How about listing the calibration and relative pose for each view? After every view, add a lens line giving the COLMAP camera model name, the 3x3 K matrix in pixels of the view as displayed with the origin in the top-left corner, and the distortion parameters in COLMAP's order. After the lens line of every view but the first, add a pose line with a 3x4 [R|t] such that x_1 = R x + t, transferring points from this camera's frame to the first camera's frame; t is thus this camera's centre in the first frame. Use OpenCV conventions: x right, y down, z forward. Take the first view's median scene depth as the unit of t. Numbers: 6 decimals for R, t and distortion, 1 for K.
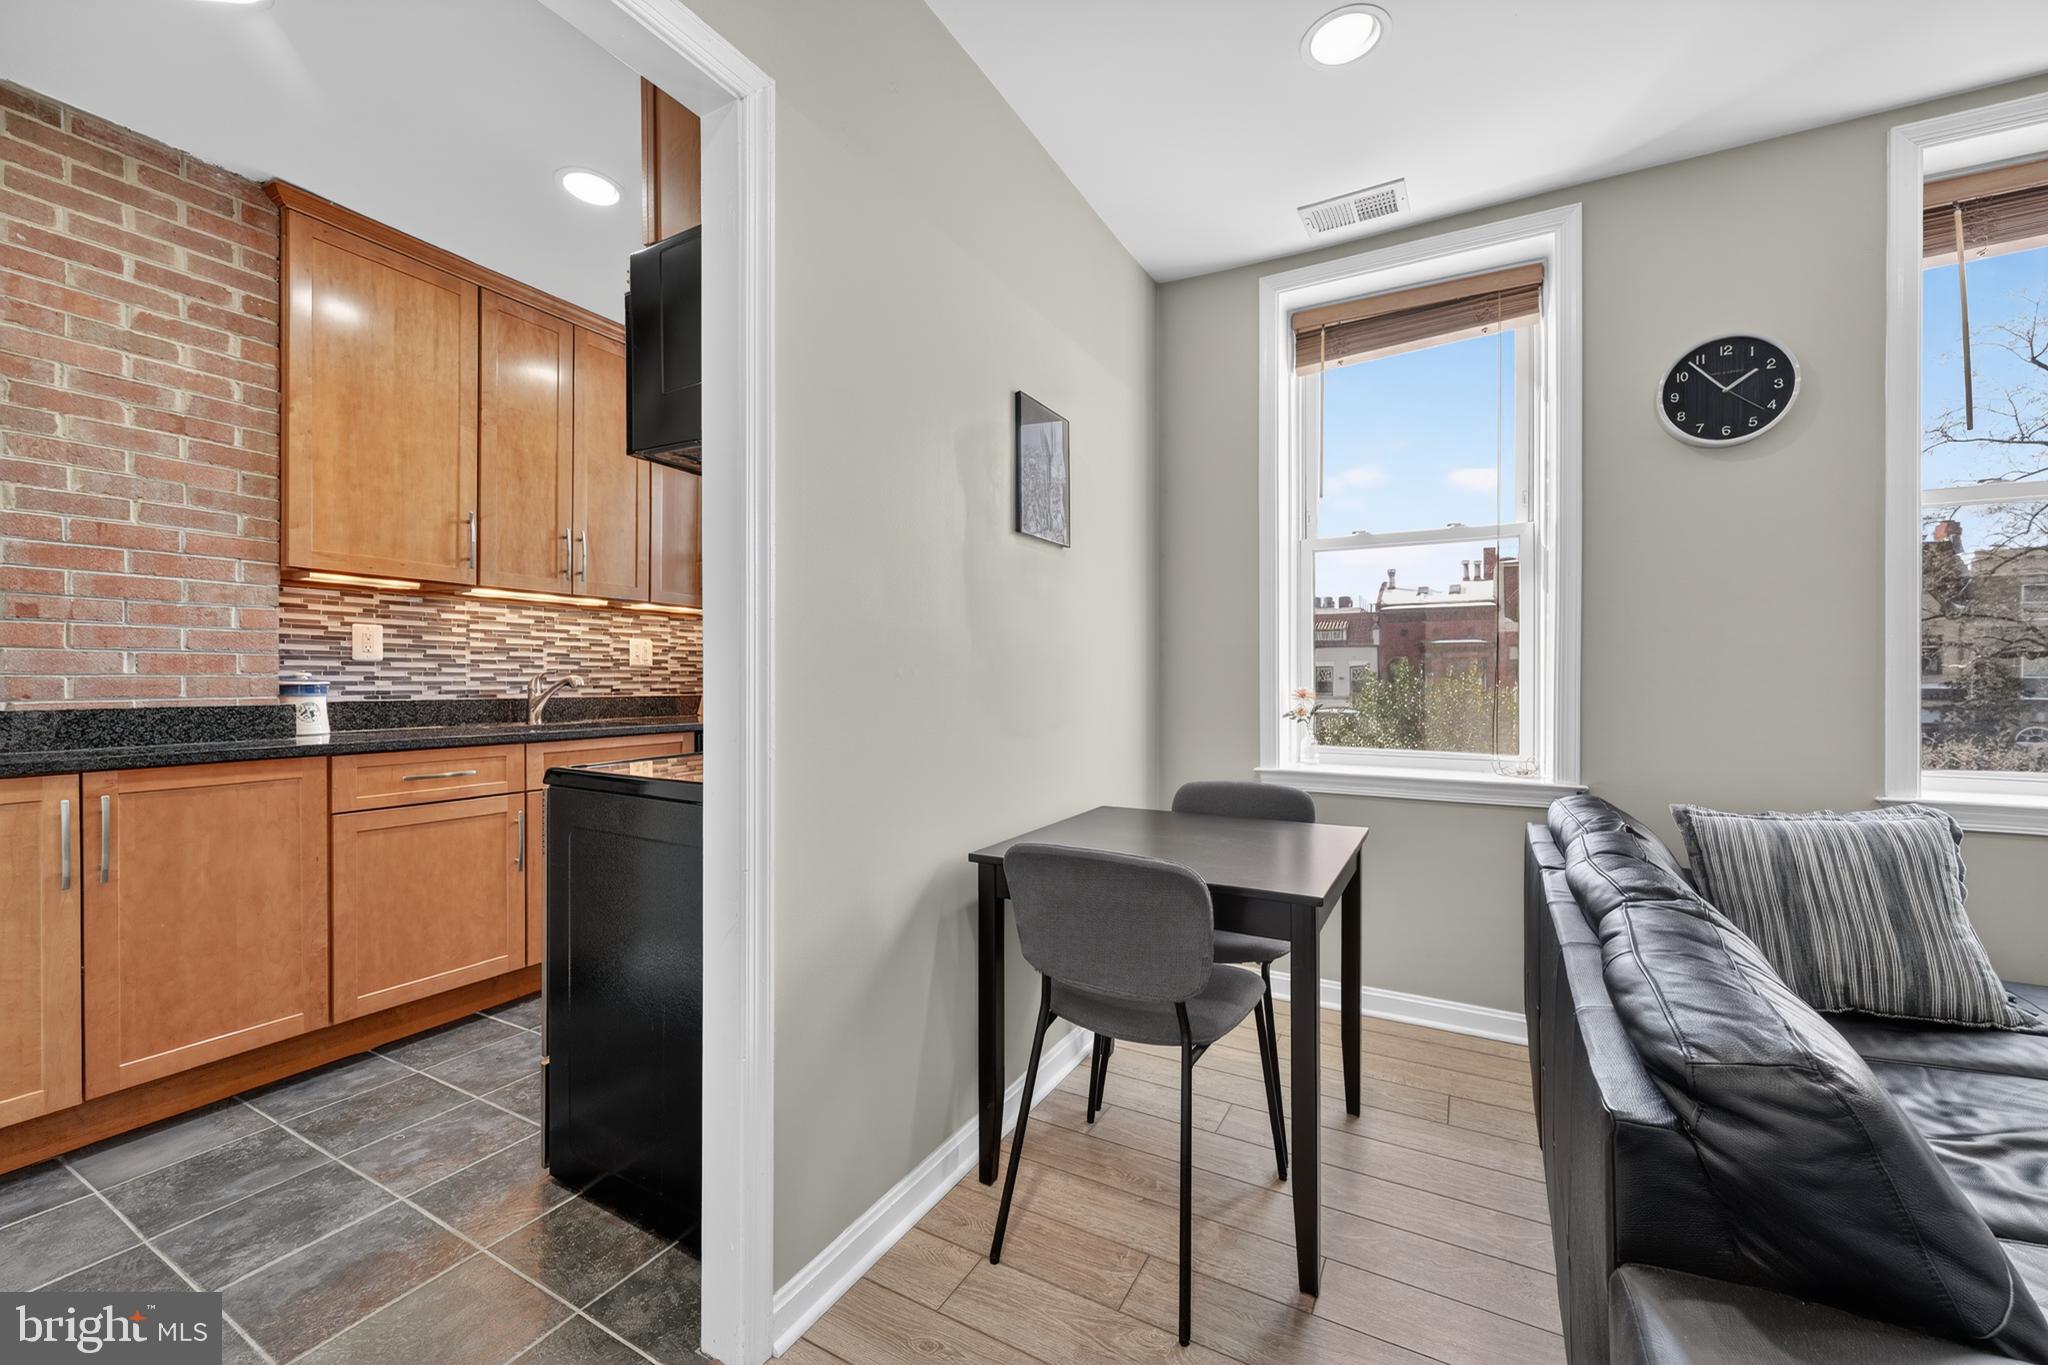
lens RADIAL K [[819.6, 0, 1033.7], [0, 819.6, 683.7], [0, 0, 1]] dist [0.006633, -0.001330]
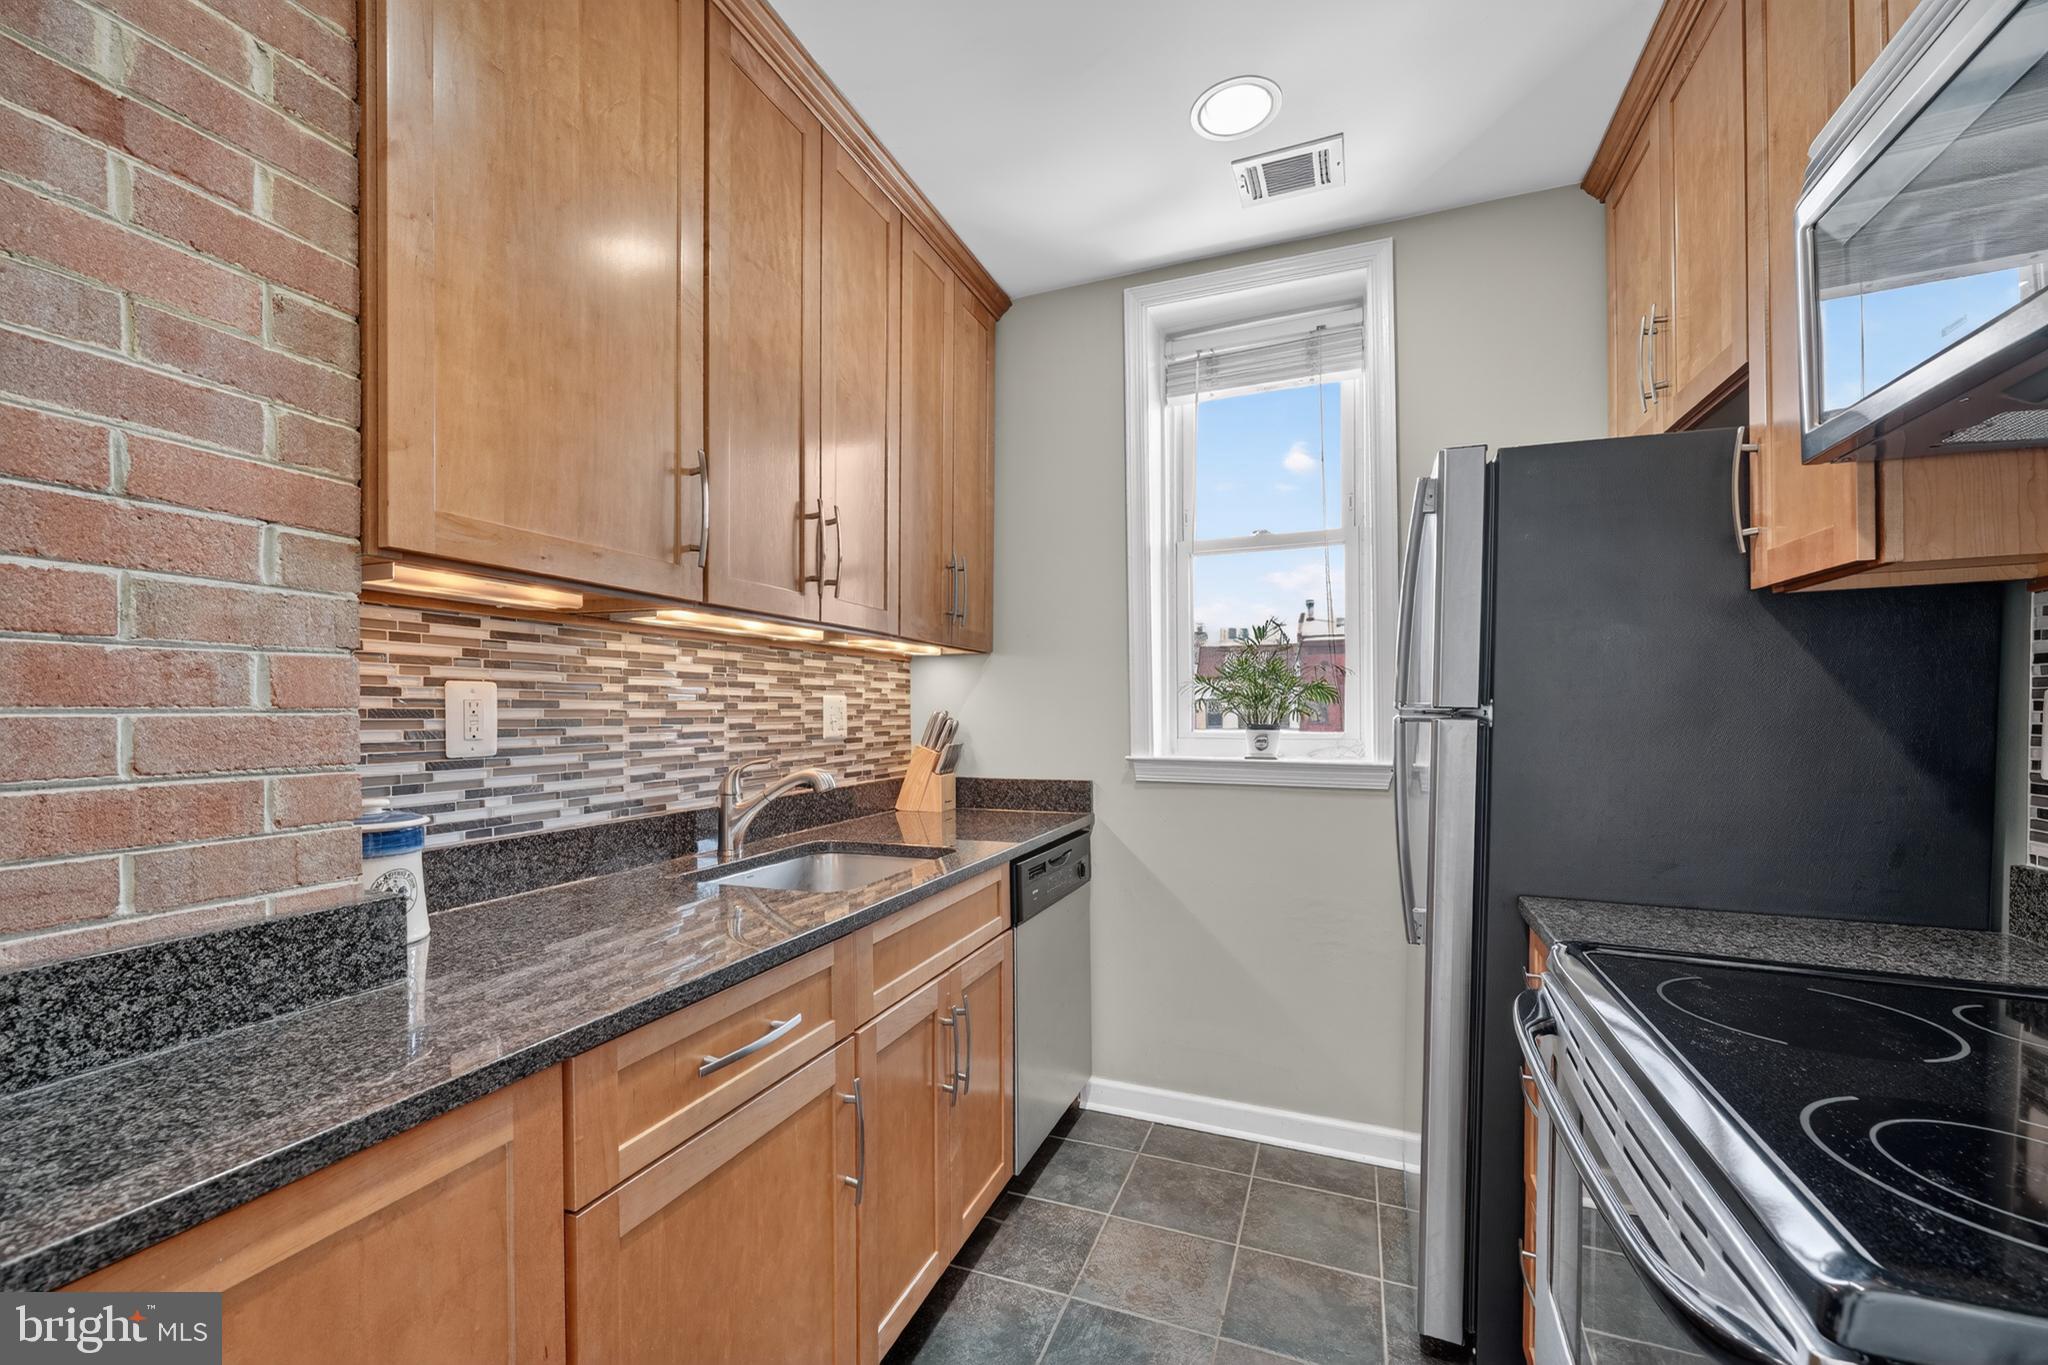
lens RADIAL K [[819.6, 0, 988.1], [0, 819.6, 715.1], [0, 0, 1]] dist [0.006633, -0.001330]
pose [[0.993462, -0.005734, 0.114019, -0.671223], [0.005327, 0.999978, 0.003873, -0.062678], [-0.114038, -0.003240, 0.993471, 0.581606]]
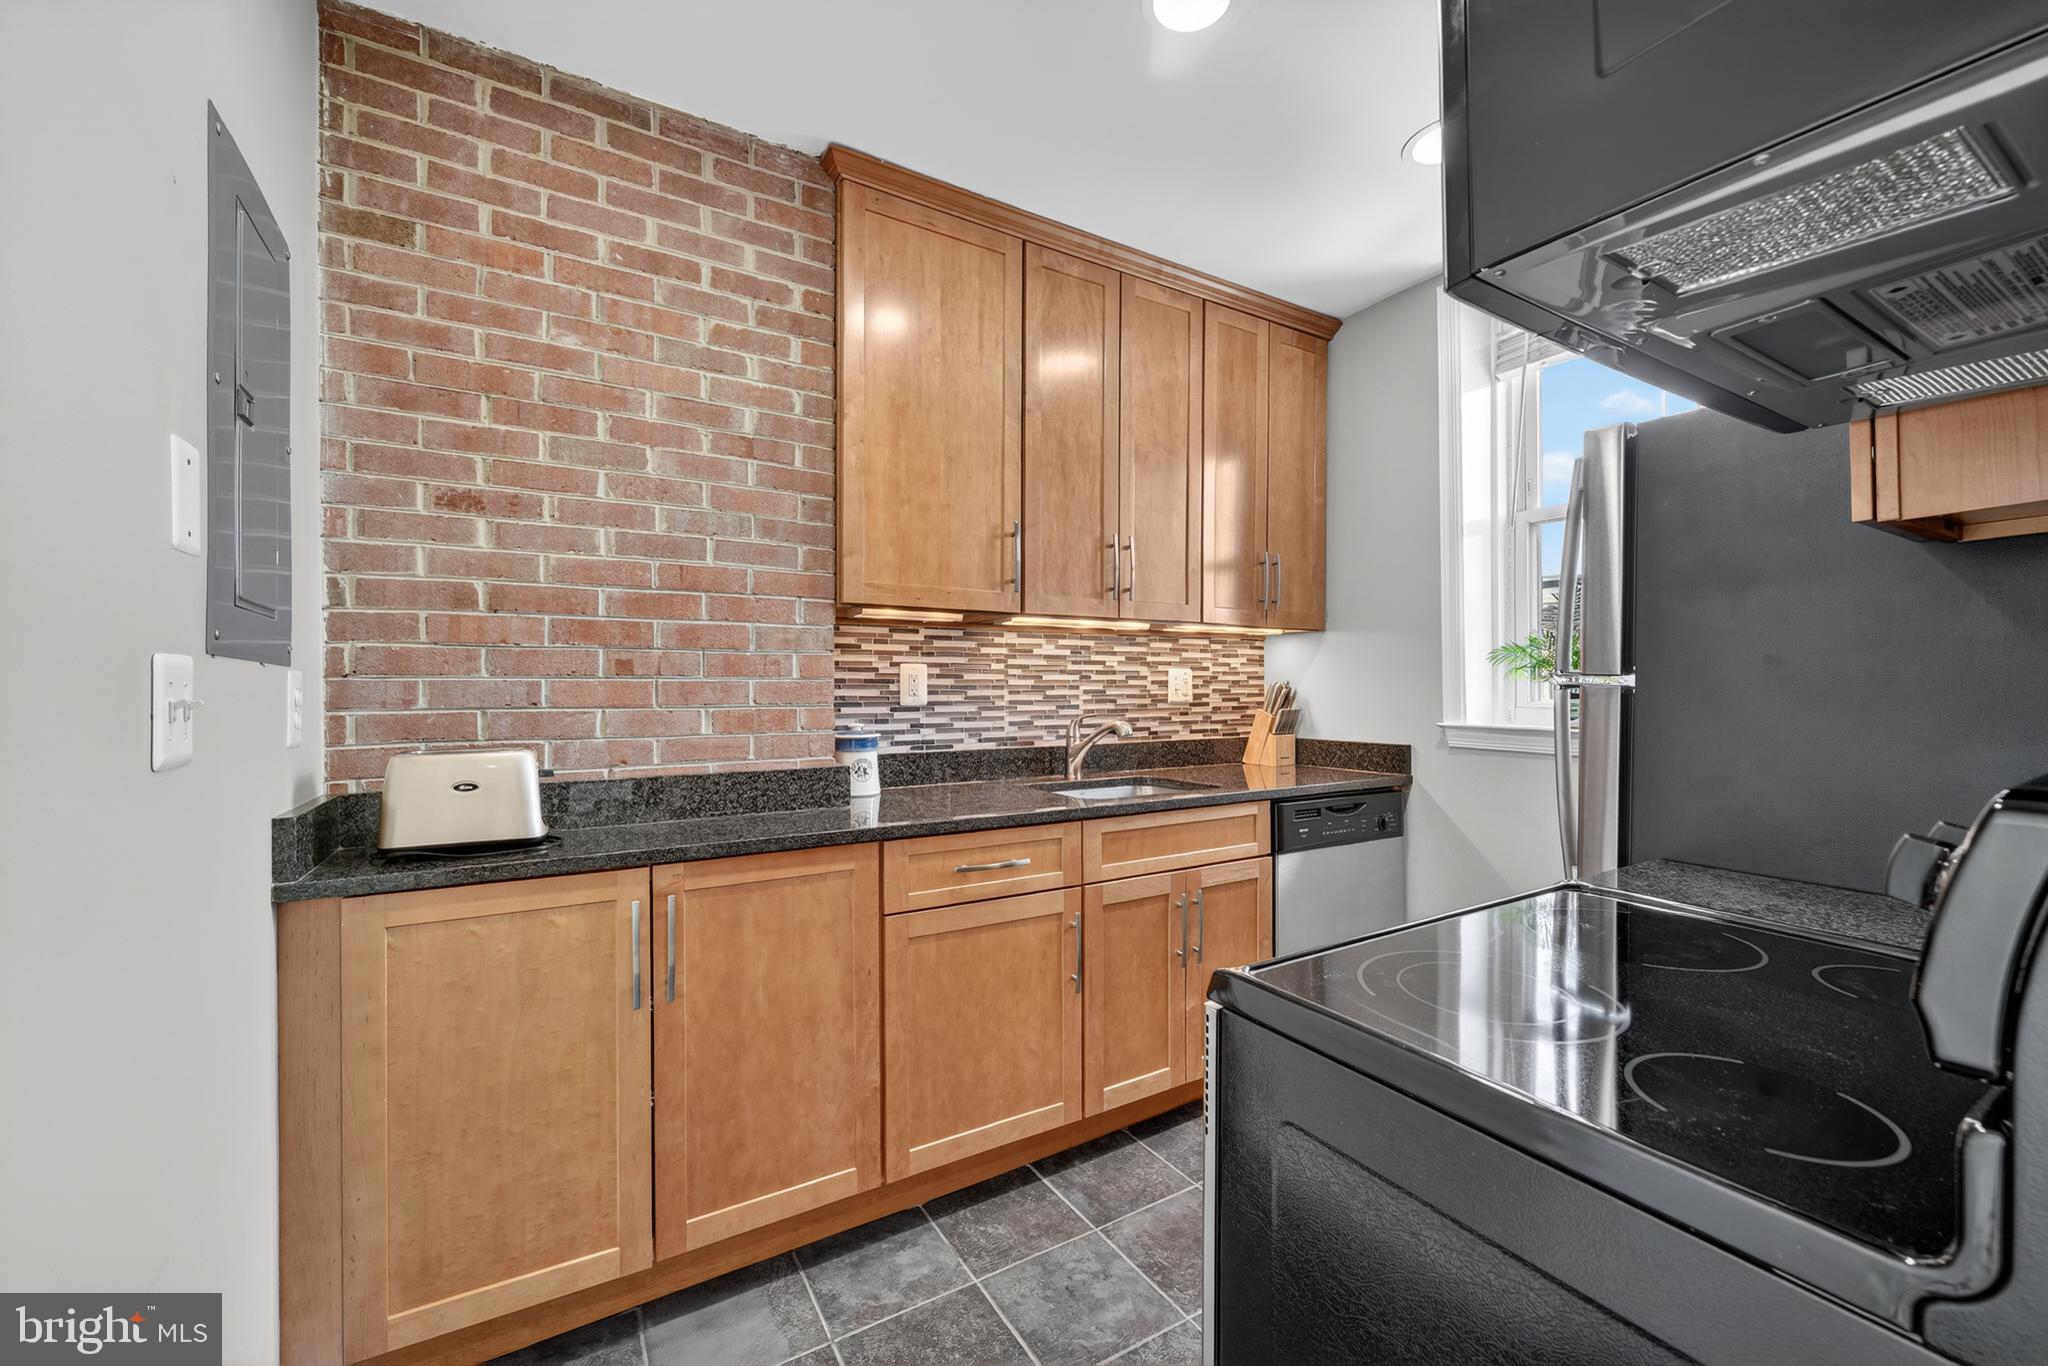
lens RADIAL K [[819.6, 0, 1038.5], [0, 819.6, 684.2], [0, 0, 1]] dist [0.006633, -0.001330]
pose [[0.871630, -0.004875, -0.490140, -0.321694], [0.002612, 0.999983, -0.005302, -0.054294], [0.490157, 0.003341, 0.871628, 0.369182]]
